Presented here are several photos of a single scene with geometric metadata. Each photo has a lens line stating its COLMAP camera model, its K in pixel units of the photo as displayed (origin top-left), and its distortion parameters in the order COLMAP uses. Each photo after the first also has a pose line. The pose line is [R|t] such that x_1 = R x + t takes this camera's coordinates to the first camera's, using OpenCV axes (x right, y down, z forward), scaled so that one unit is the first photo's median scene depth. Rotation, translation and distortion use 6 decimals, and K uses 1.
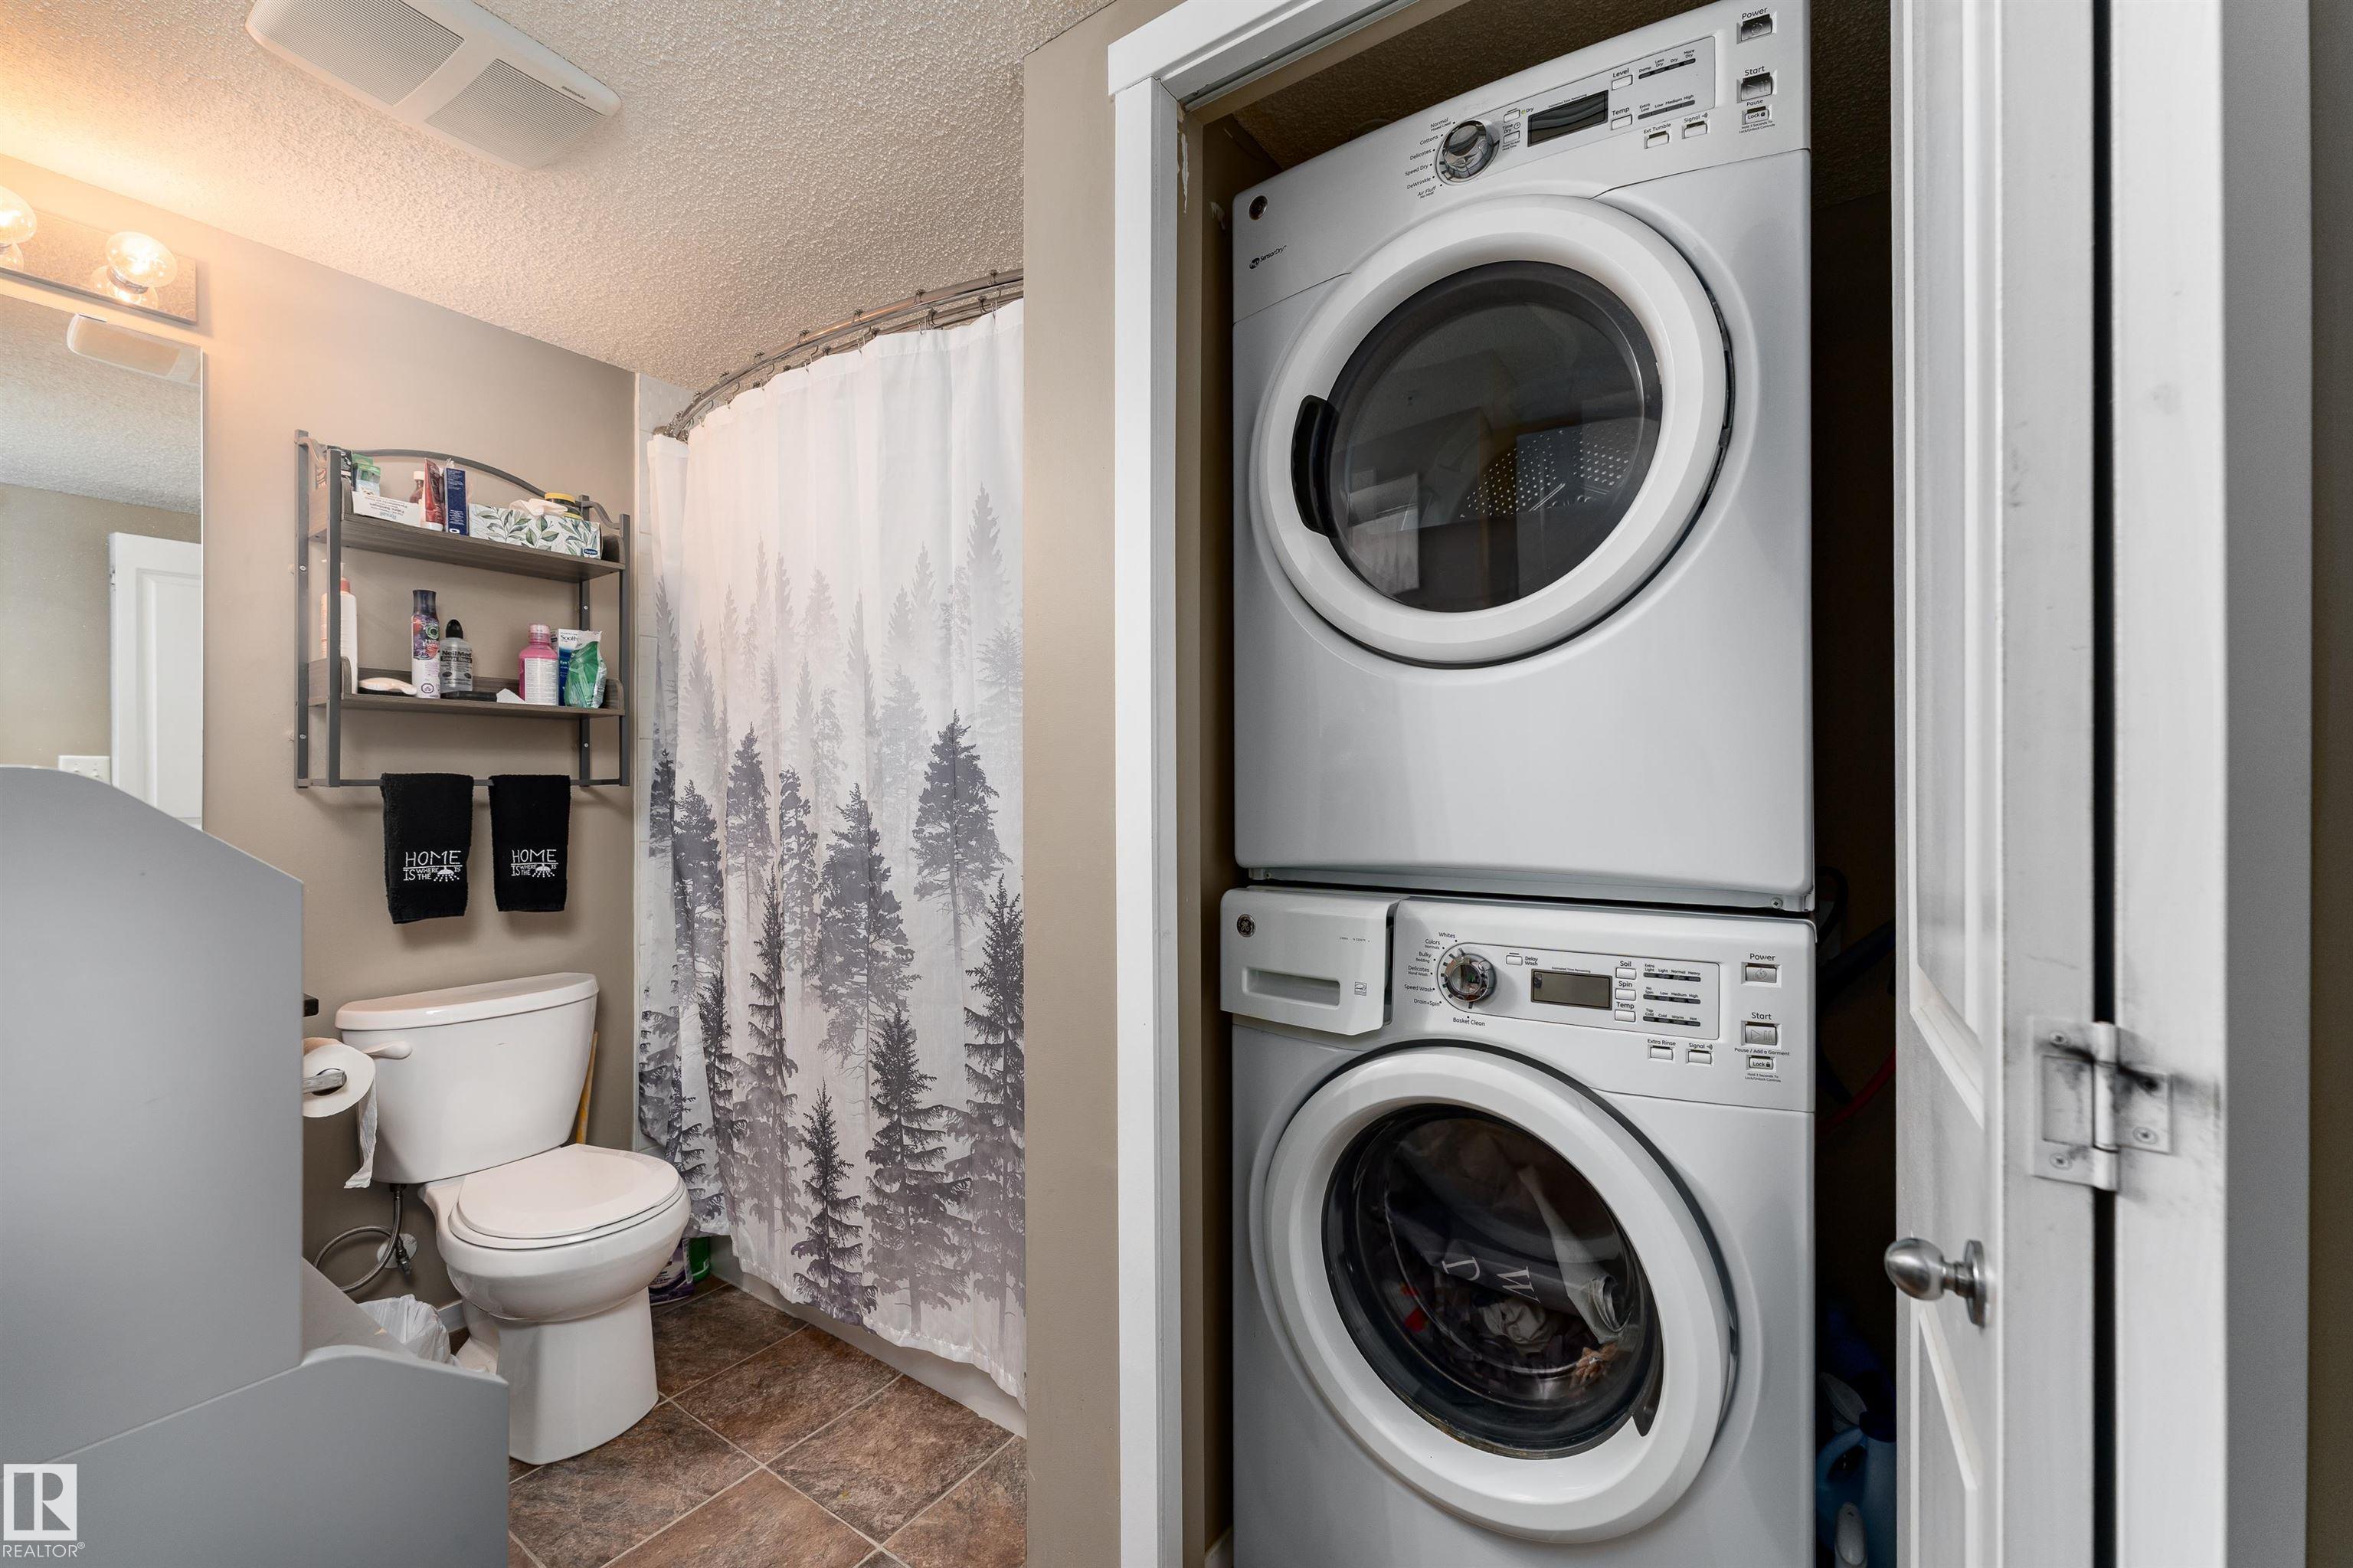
lens RADIAL K [[946.8, 0, 1167.7], [0, 946.8, 809.0], [0, 0, 1]] dist [0.004449, -0.000041]
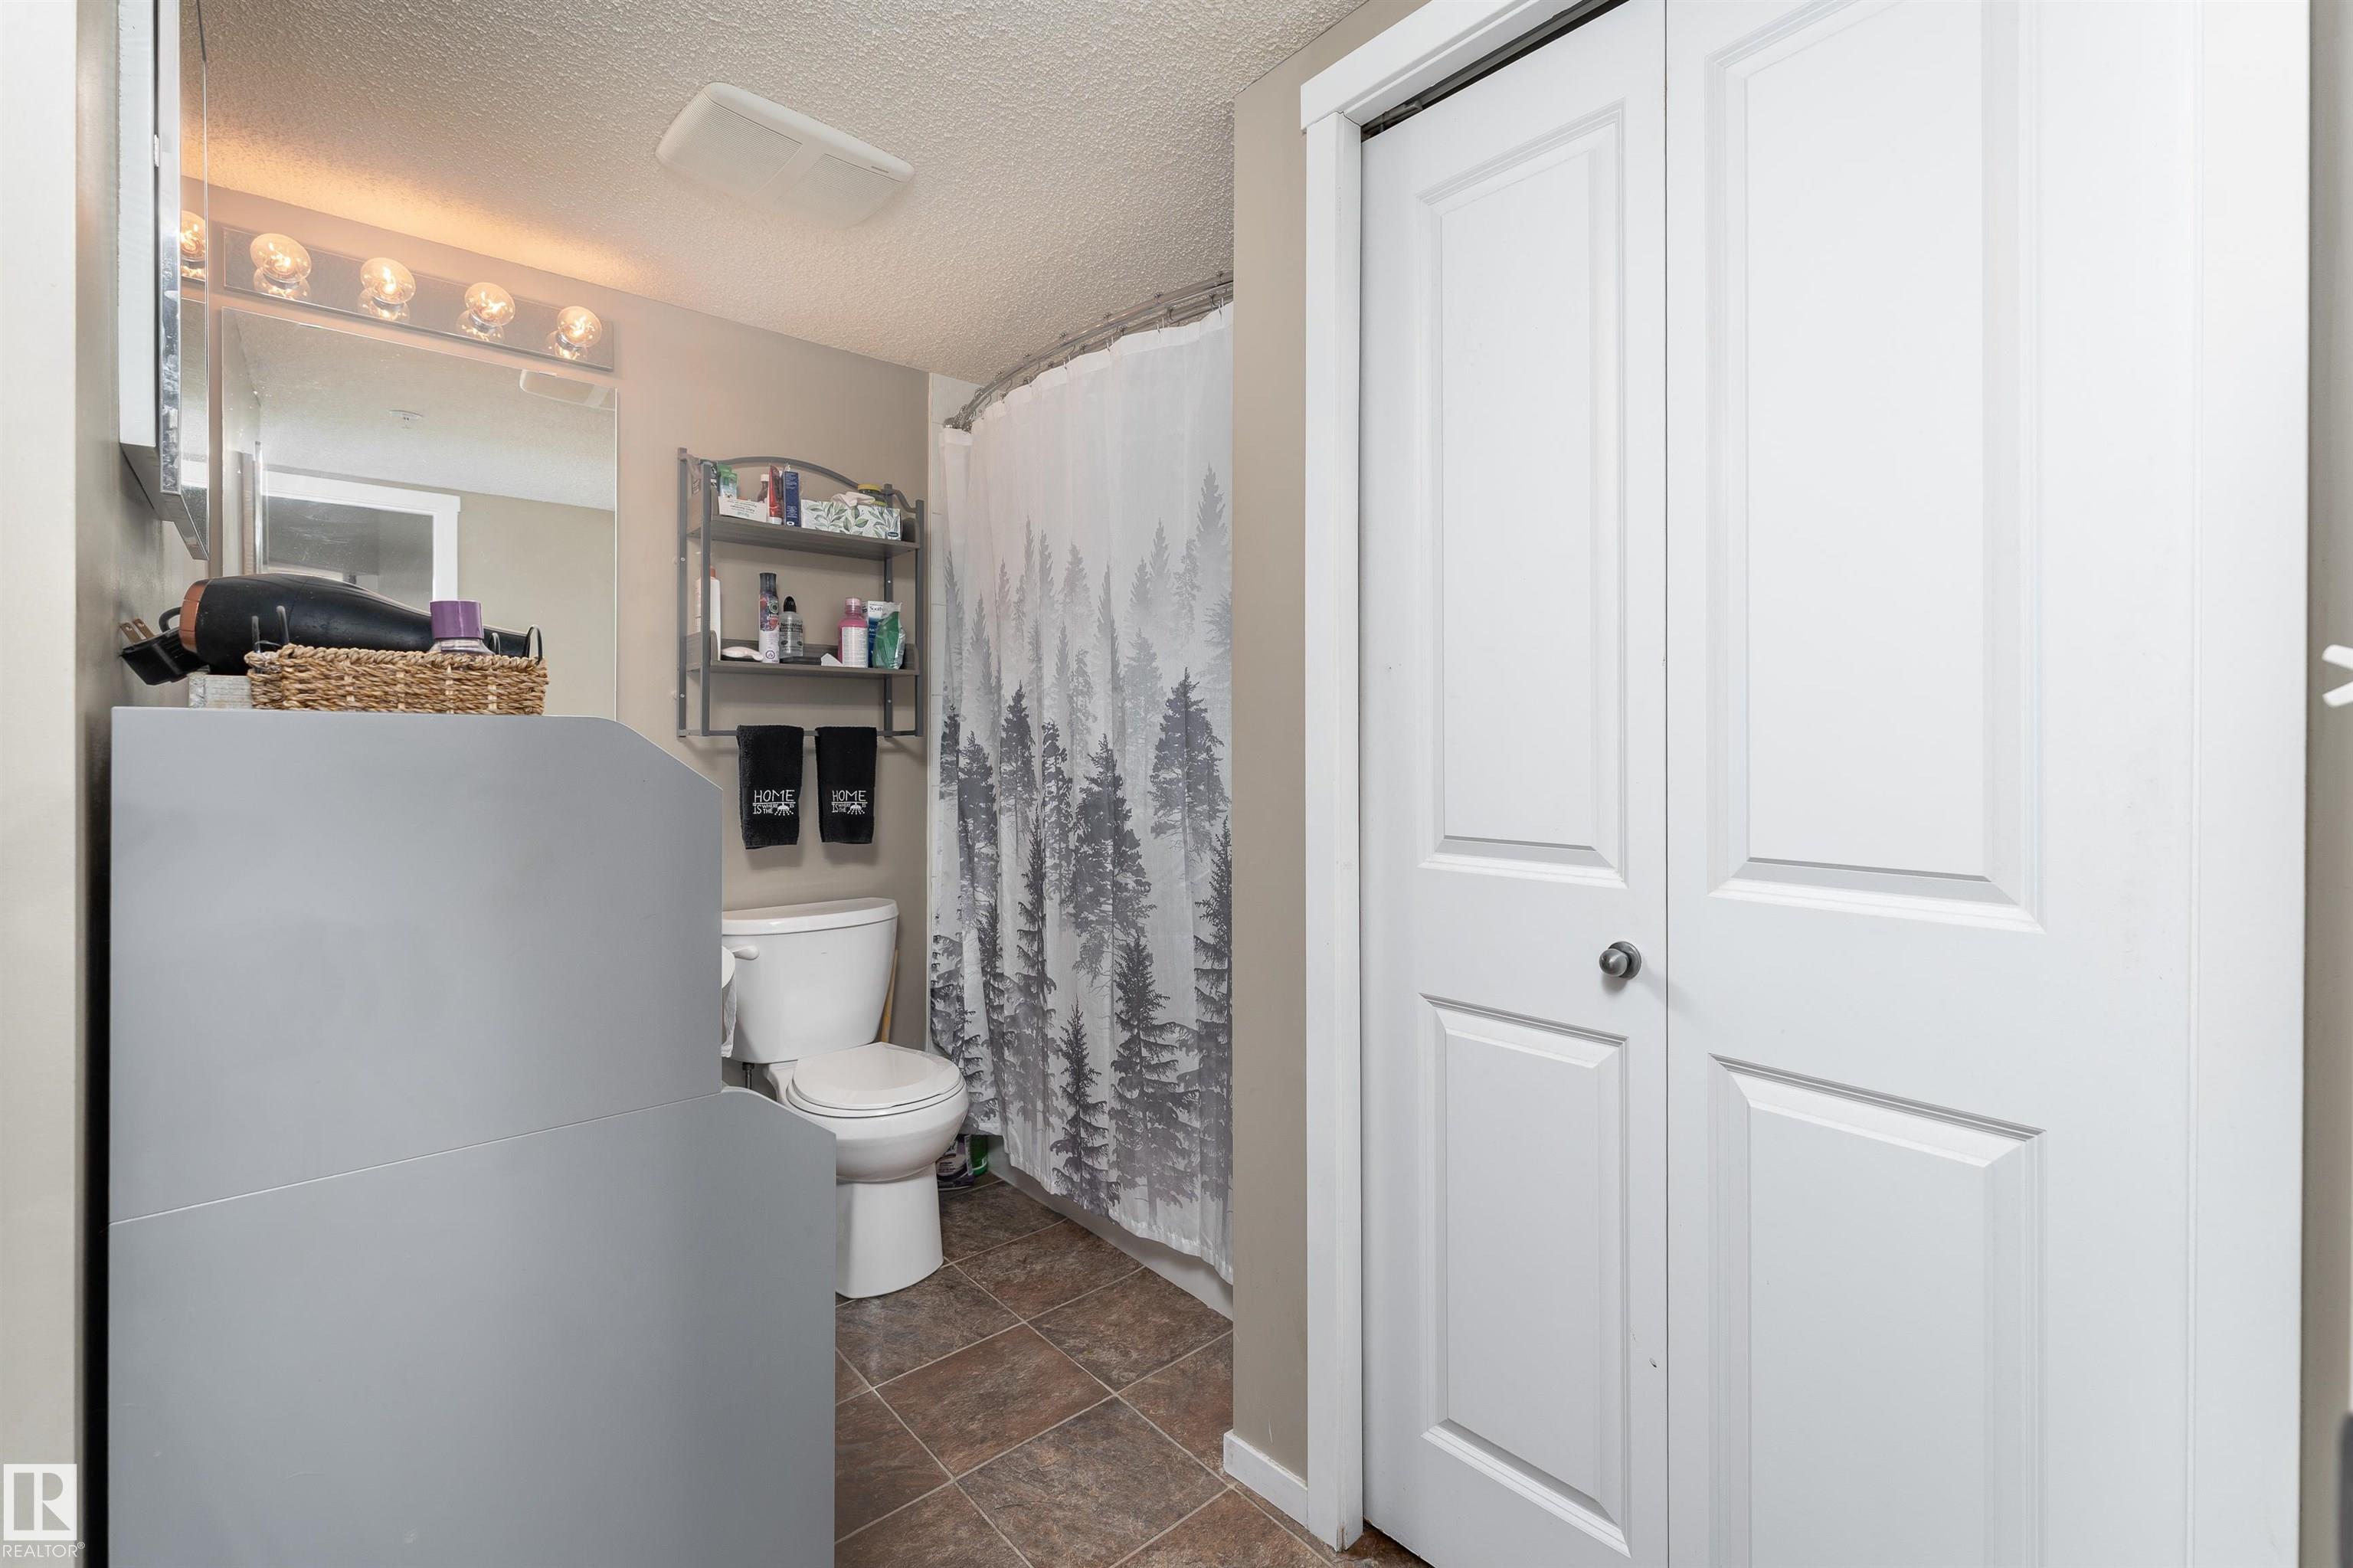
lens RADIAL K [[1008.3, 0, 1247.2], [0, 1008.3, 779.5], [0, 0, 1]] dist [-0.001315, -0.000116]
pose [[0.977478, 0.010817, -0.210761, 0.087169], [-0.007989, 0.999866, 0.014266, 0.008348], [0.210887, -0.012261, 0.977434, -0.130614]]
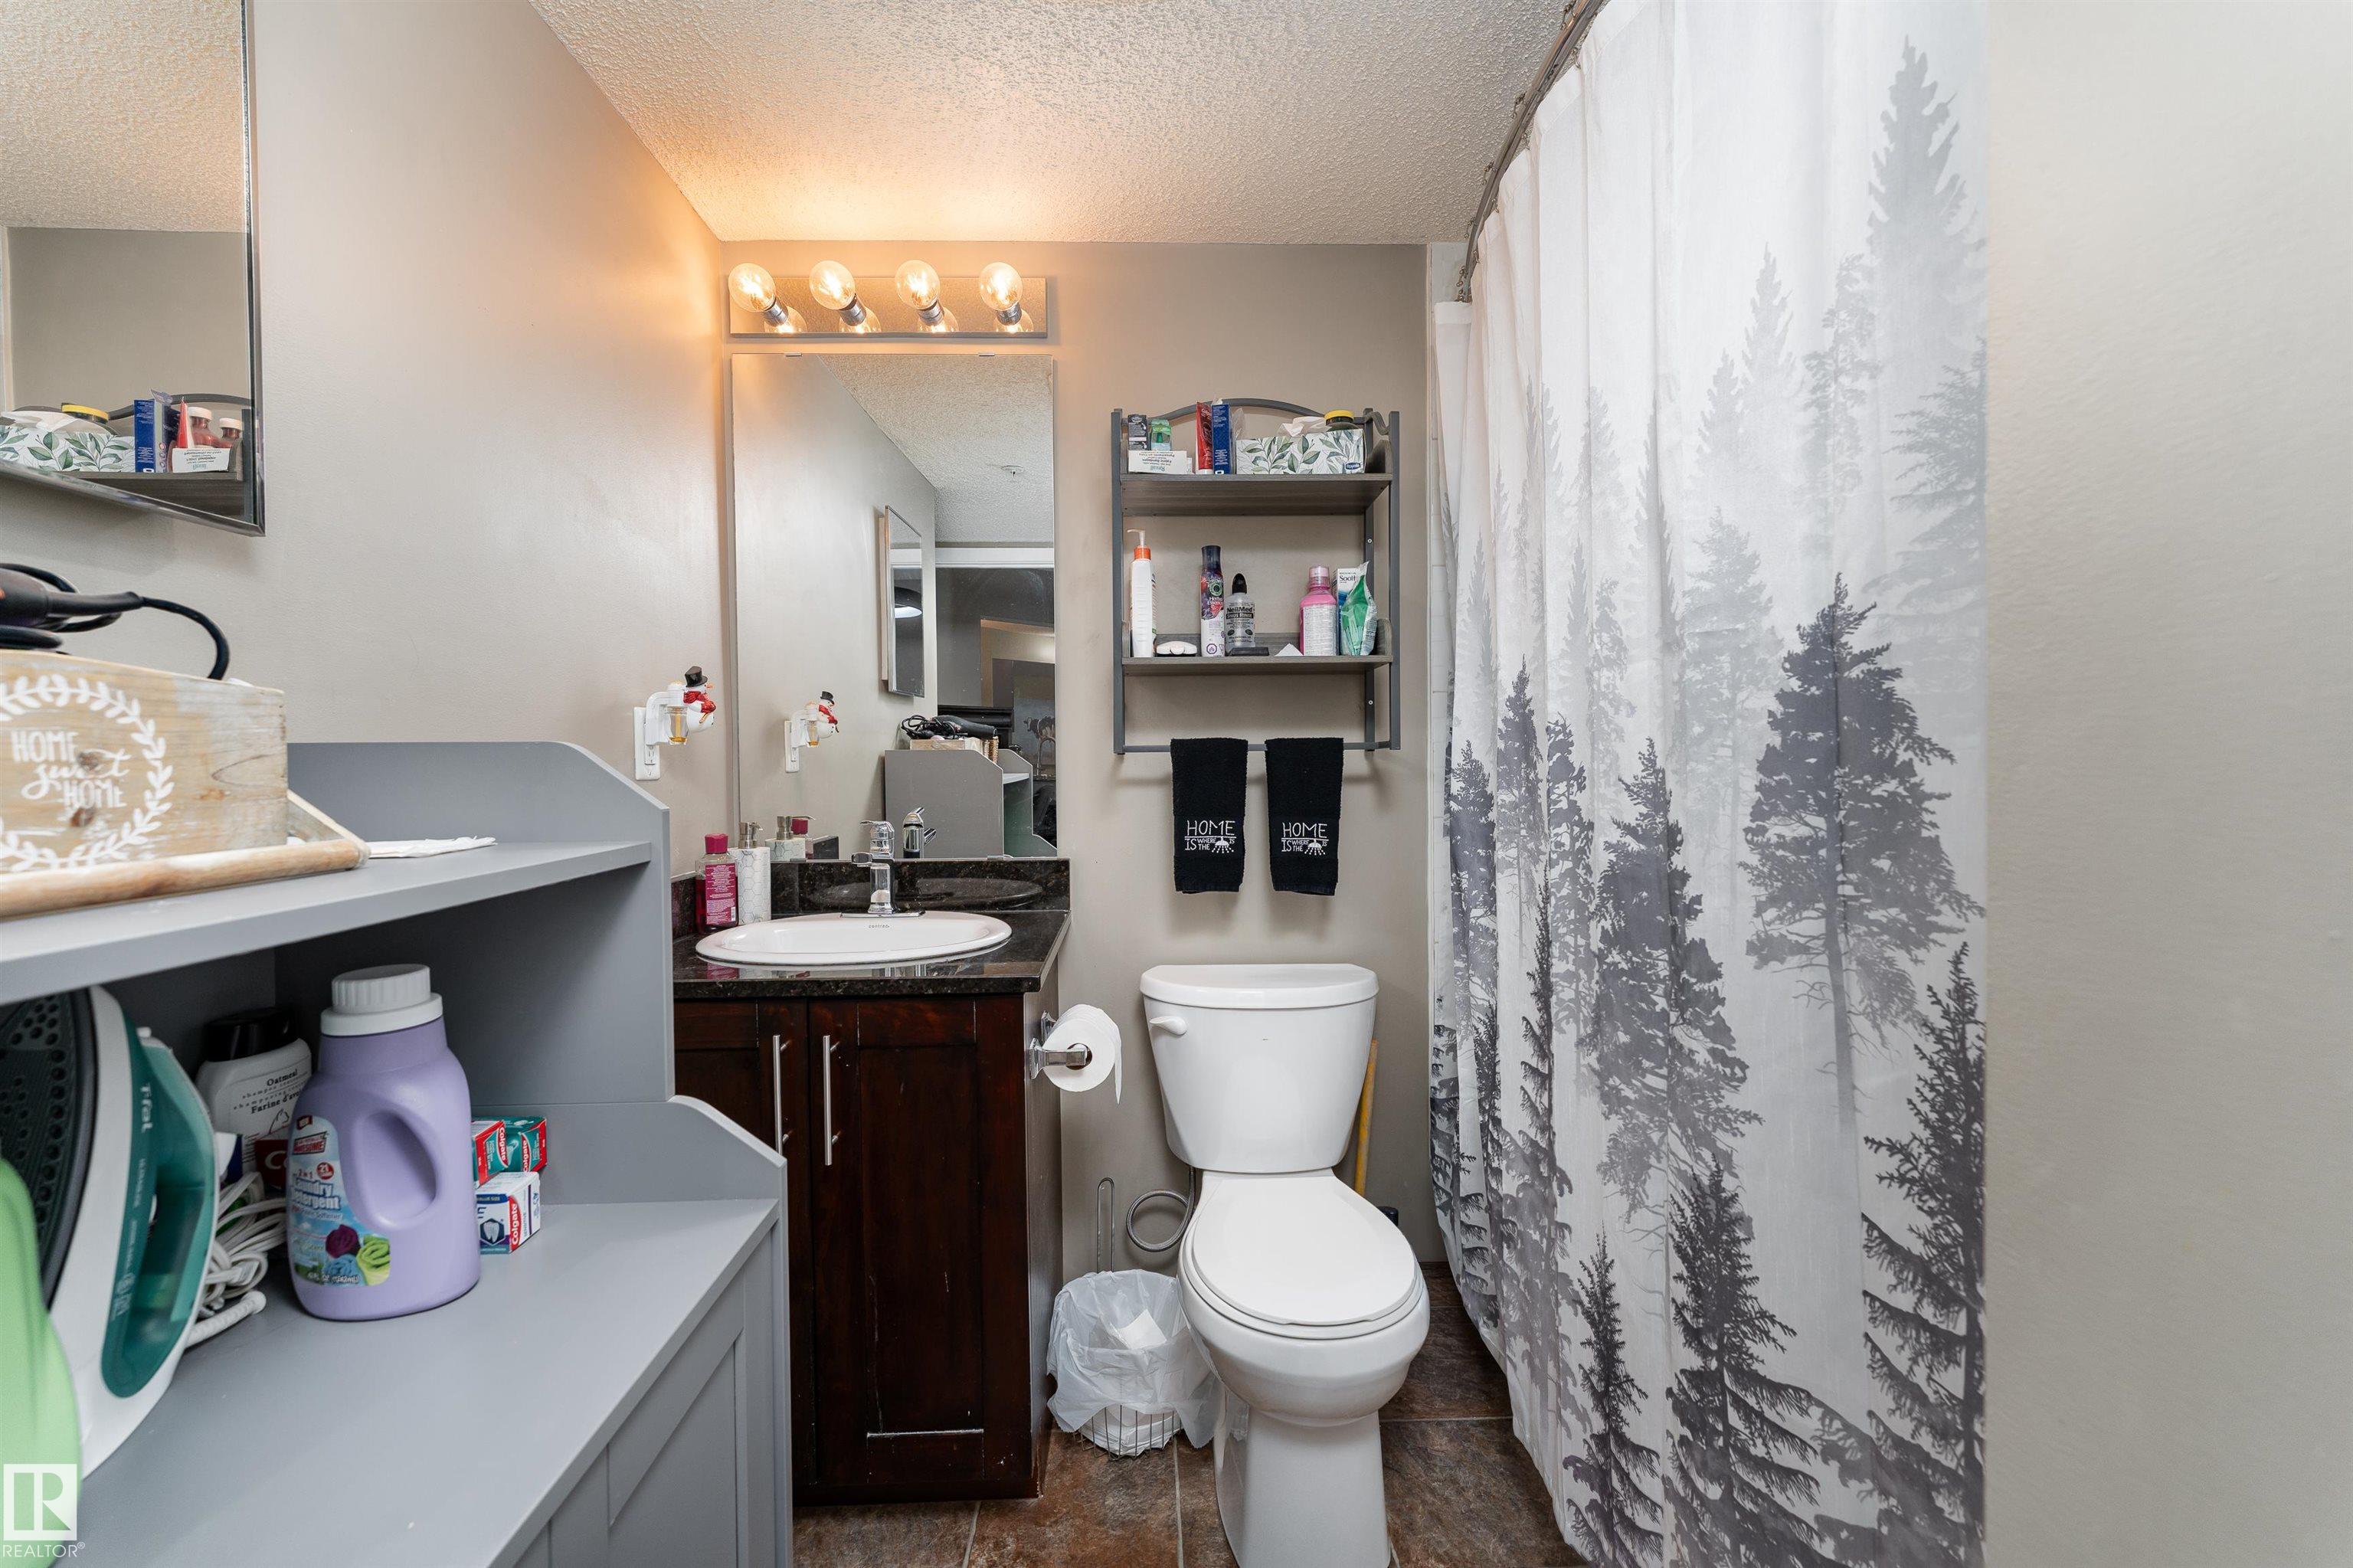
lens RADIAL K [[961.4, 0, 1163.5], [0, 961.4, 771.2], [0, 0, 1]] dist [-0.001463, 0.000044]
pose [[0.601201, 0.006217, -0.799074, -0.041767], [-0.010022, 0.999950, 0.000240, -0.004635], [0.799035, 0.007864, 0.601233, 0.407798]]
